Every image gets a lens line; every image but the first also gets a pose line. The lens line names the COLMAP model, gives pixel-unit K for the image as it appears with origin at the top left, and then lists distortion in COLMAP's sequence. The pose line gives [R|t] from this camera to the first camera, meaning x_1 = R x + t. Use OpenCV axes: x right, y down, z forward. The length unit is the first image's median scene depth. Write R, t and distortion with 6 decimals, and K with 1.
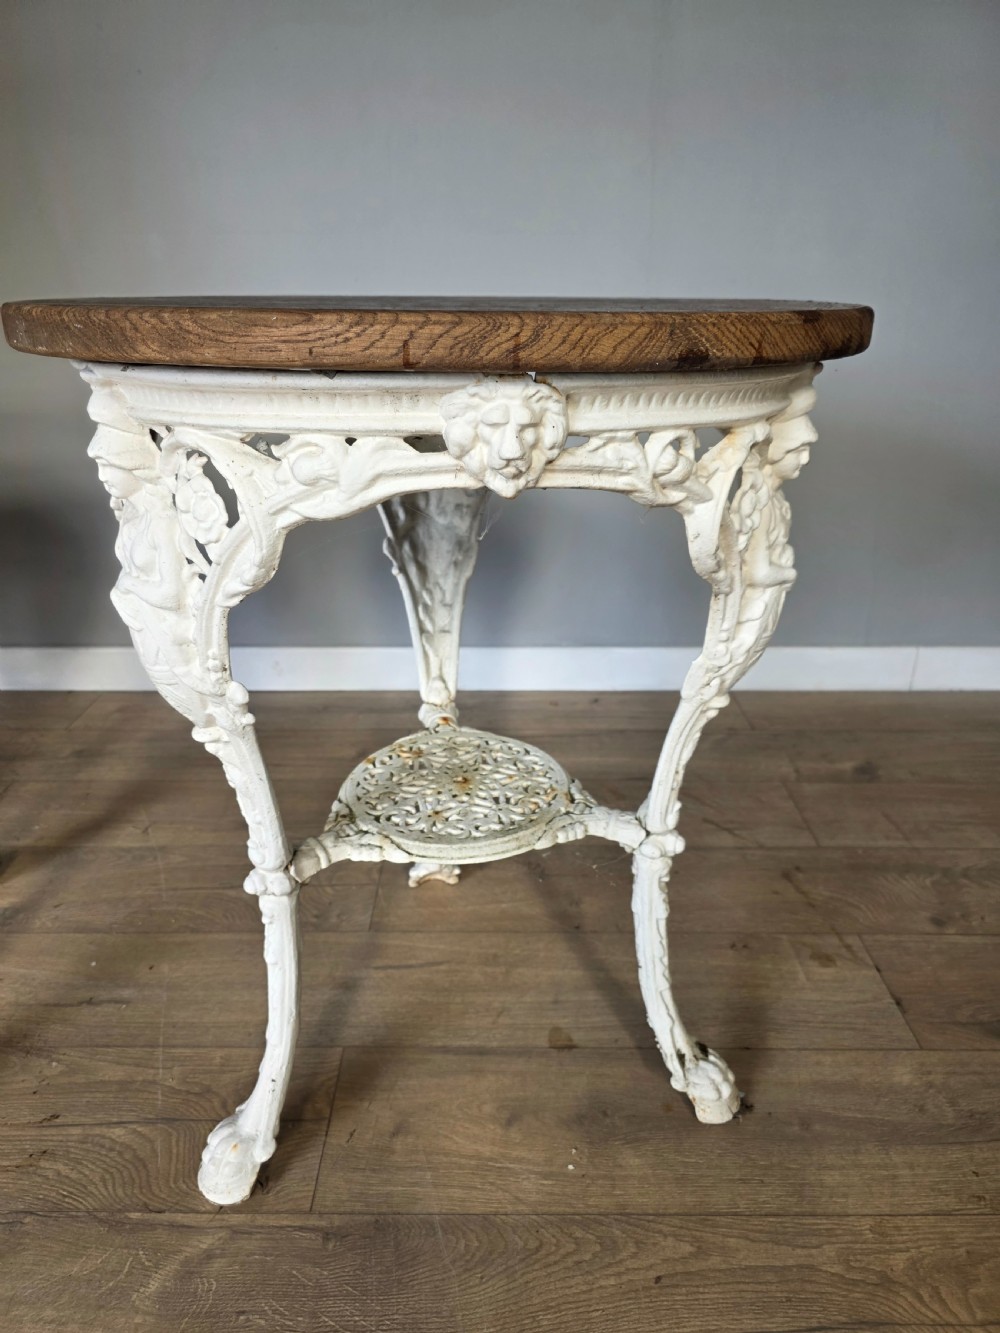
lens RADIAL K [[905.3, 0, 493.5], [0, 905.3, 669.9], [0, 0, 1]] dist [0.043649, -0.051995]
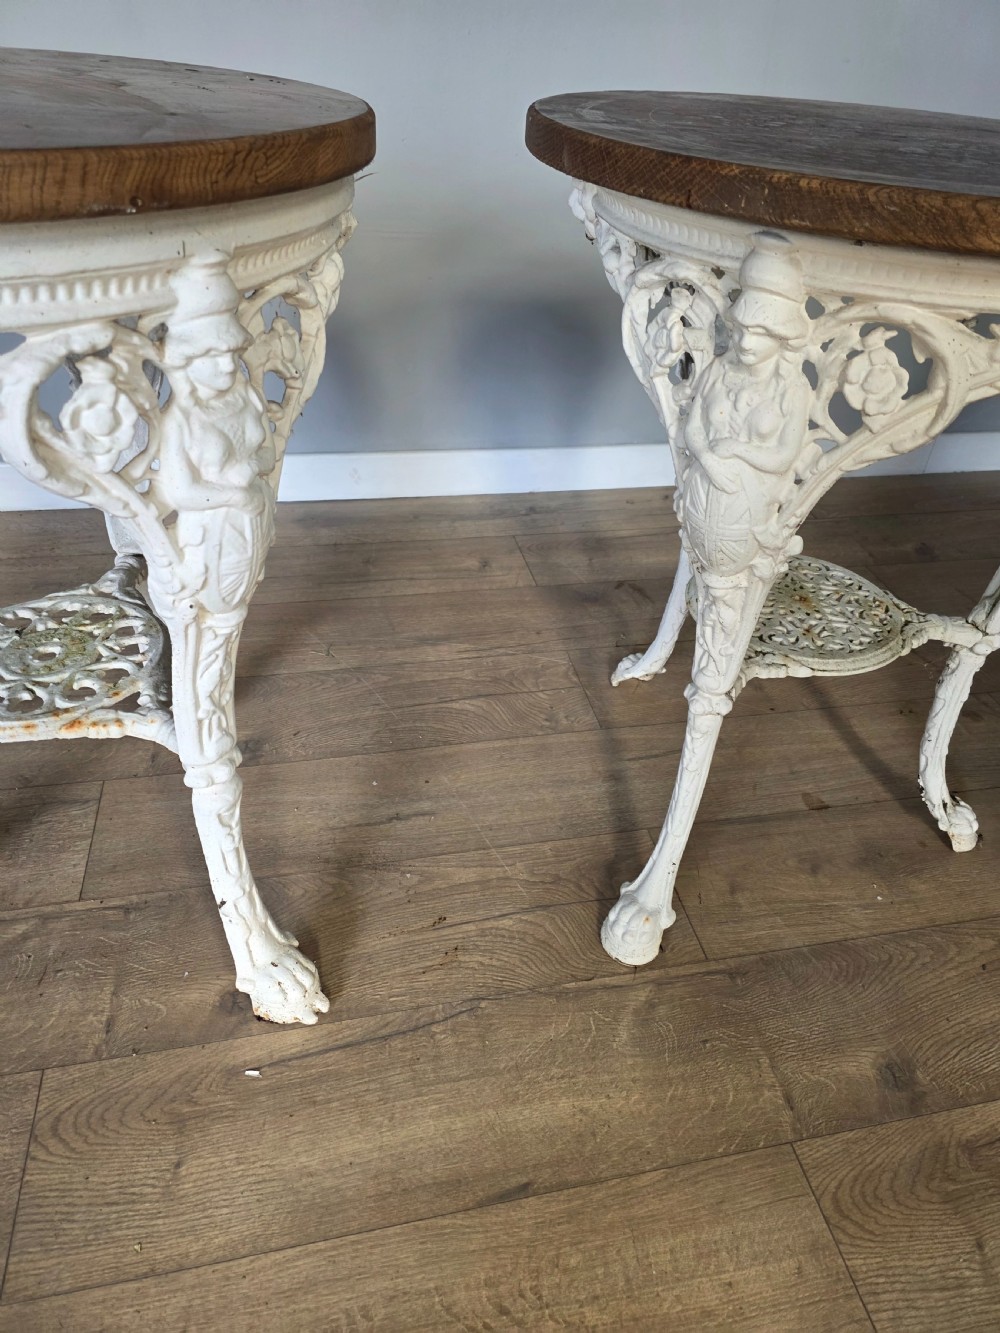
lens RADIAL K [[893.1, 0, 508.9], [0, 893.1, 656.4], [0, 0, 1]] dist [0.052784, -0.055450]
pose [[0.973159, -0.079336, 0.216026, -0.669380], [0.025814, 0.970406, 0.240097, -0.087870], [-0.228681, -0.228076, 0.946407, 0.024220]]
